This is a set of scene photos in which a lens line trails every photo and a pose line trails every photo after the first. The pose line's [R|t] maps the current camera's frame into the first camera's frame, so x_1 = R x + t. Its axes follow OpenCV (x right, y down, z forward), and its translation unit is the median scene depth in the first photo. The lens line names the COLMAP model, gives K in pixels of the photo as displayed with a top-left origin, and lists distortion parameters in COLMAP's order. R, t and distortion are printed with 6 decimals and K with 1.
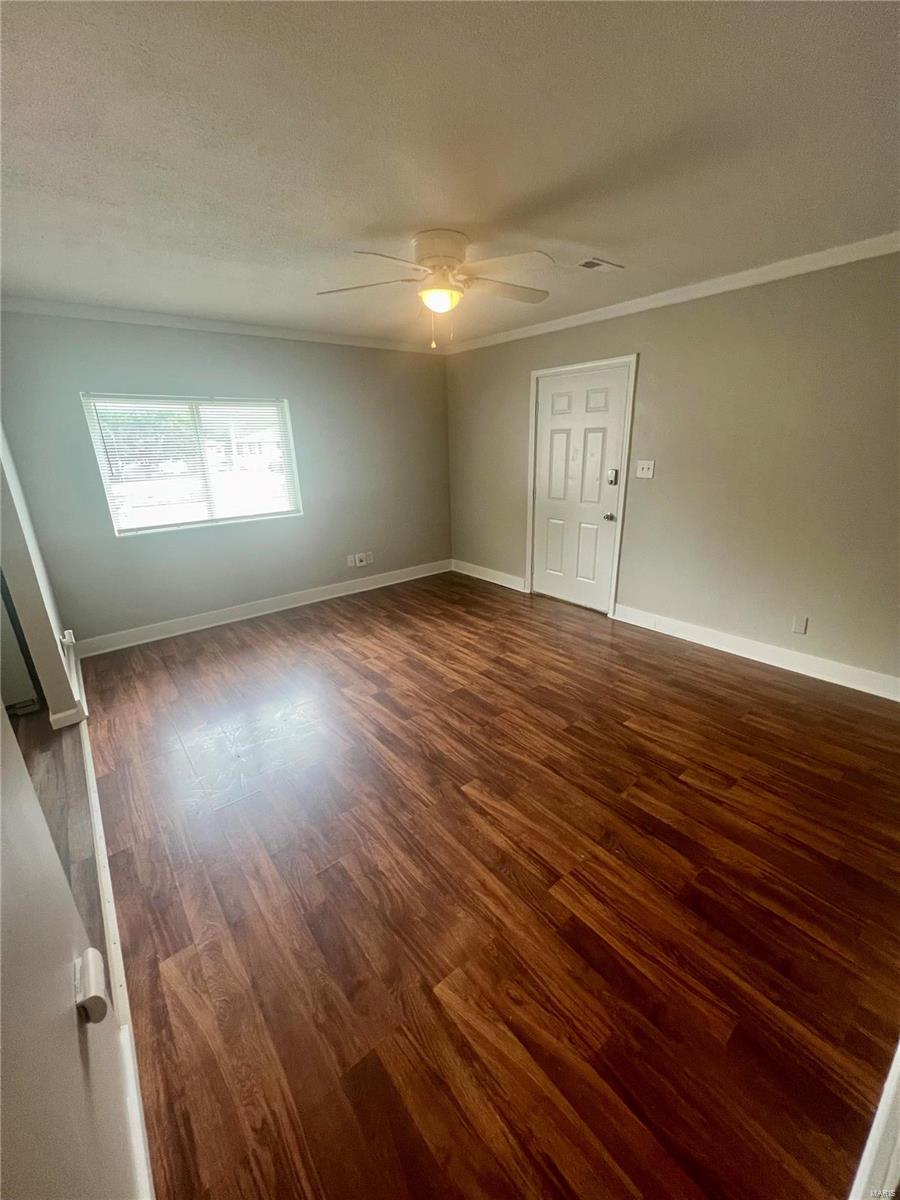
lens RADIAL K [[481.3, 0, 450.0], [0, 481.3, 600.0], [0, 0, 1]] dist [0.000994, 0.000200]
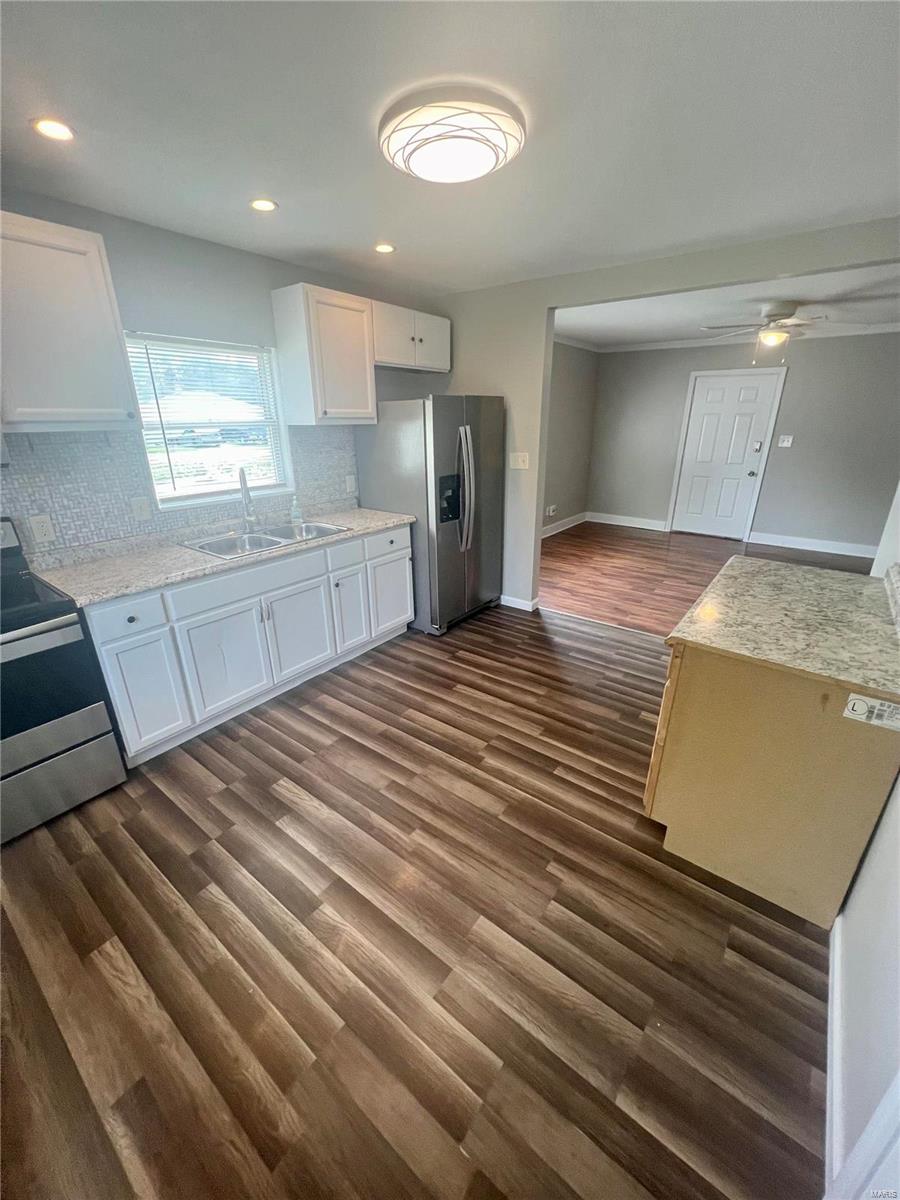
lens RADIAL K [[481.3, 0, 450.0], [0, 481.3, 600.0], [0, 0, 1]] dist [0.000994, 0.000200]
pose [[0.971786, -0.064050, 0.227002, -0.996963], [0.054353, 0.997332, 0.048722, 0.103387], [-0.229517, -0.035009, 0.972675, -0.283512]]
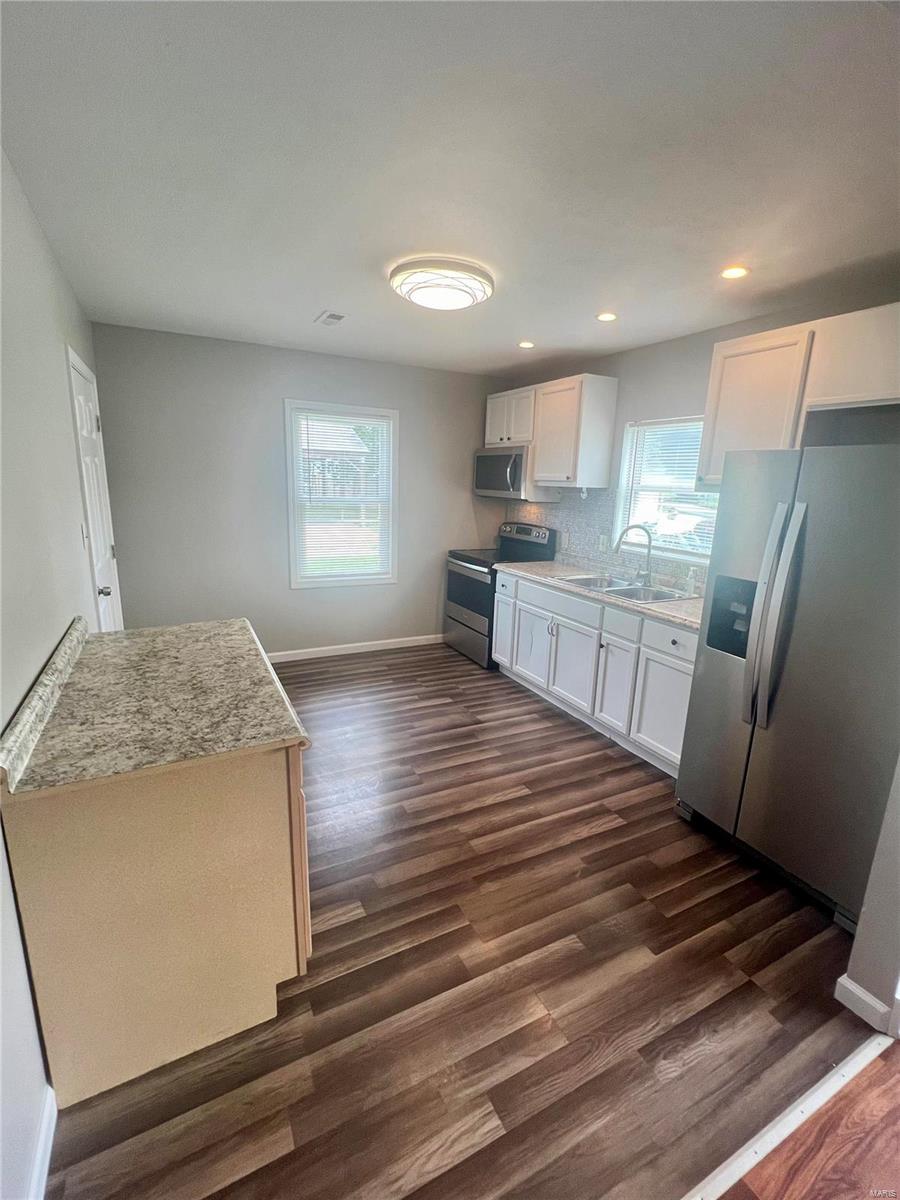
lens RADIAL K [[521.8, 0, 450.0], [0, 521.8, 600.0], [0, 0, 1]] dist [-0.001730, -0.000483]
pose [[-0.199960, 0.239707, -0.950030, -0.196671], [-0.335558, 0.894223, 0.296253, -0.117294], [0.920553, 0.378029, -0.098373, 0.341297]]
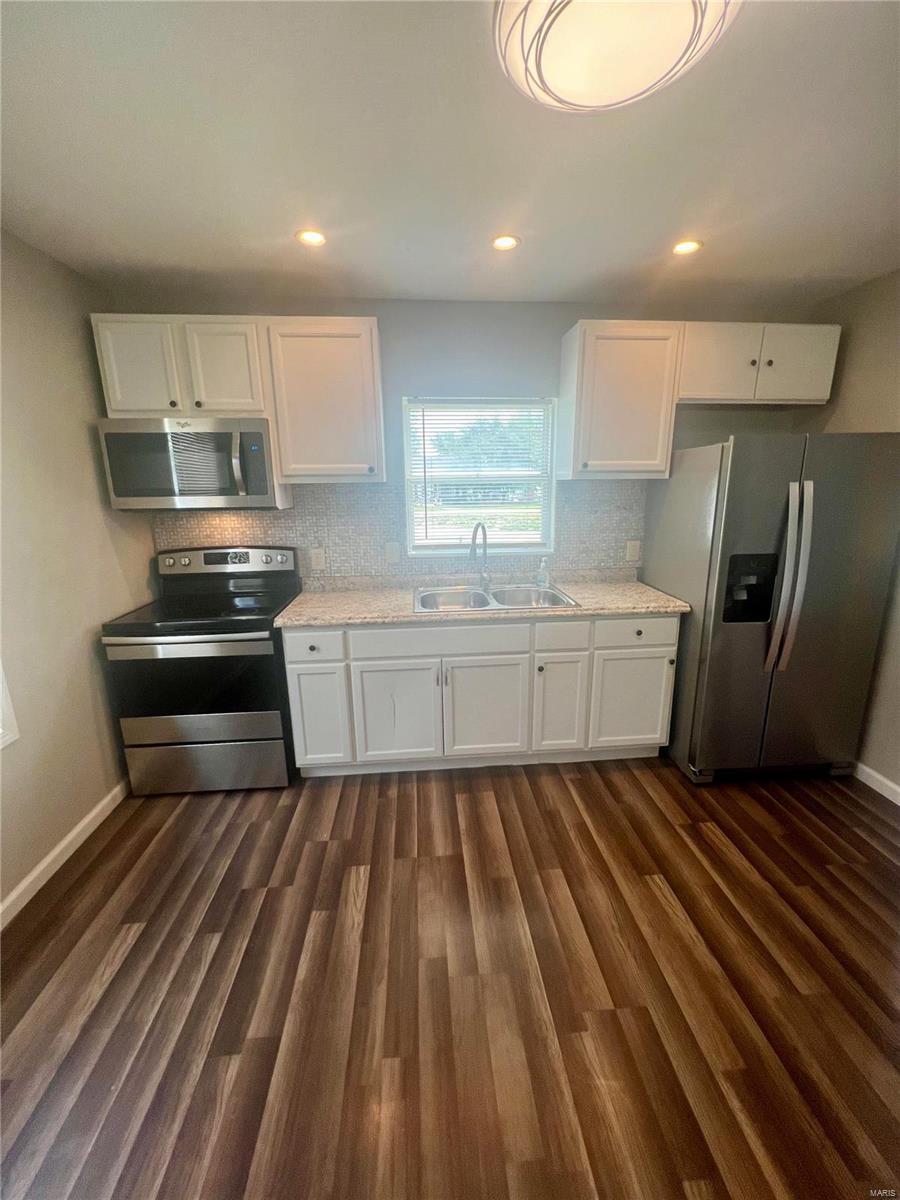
lens RADIAL K [[481.3, 0, 450.0], [0, 481.3, 600.0], [0, 0, 1]] dist [0.000994, 0.000200]
pose [[0.825395, 0.154170, -0.543097, -0.767149], [-0.187152, 0.982315, -0.005580, 0.044692], [0.532633, 0.106248, 0.839651, -0.091995]]
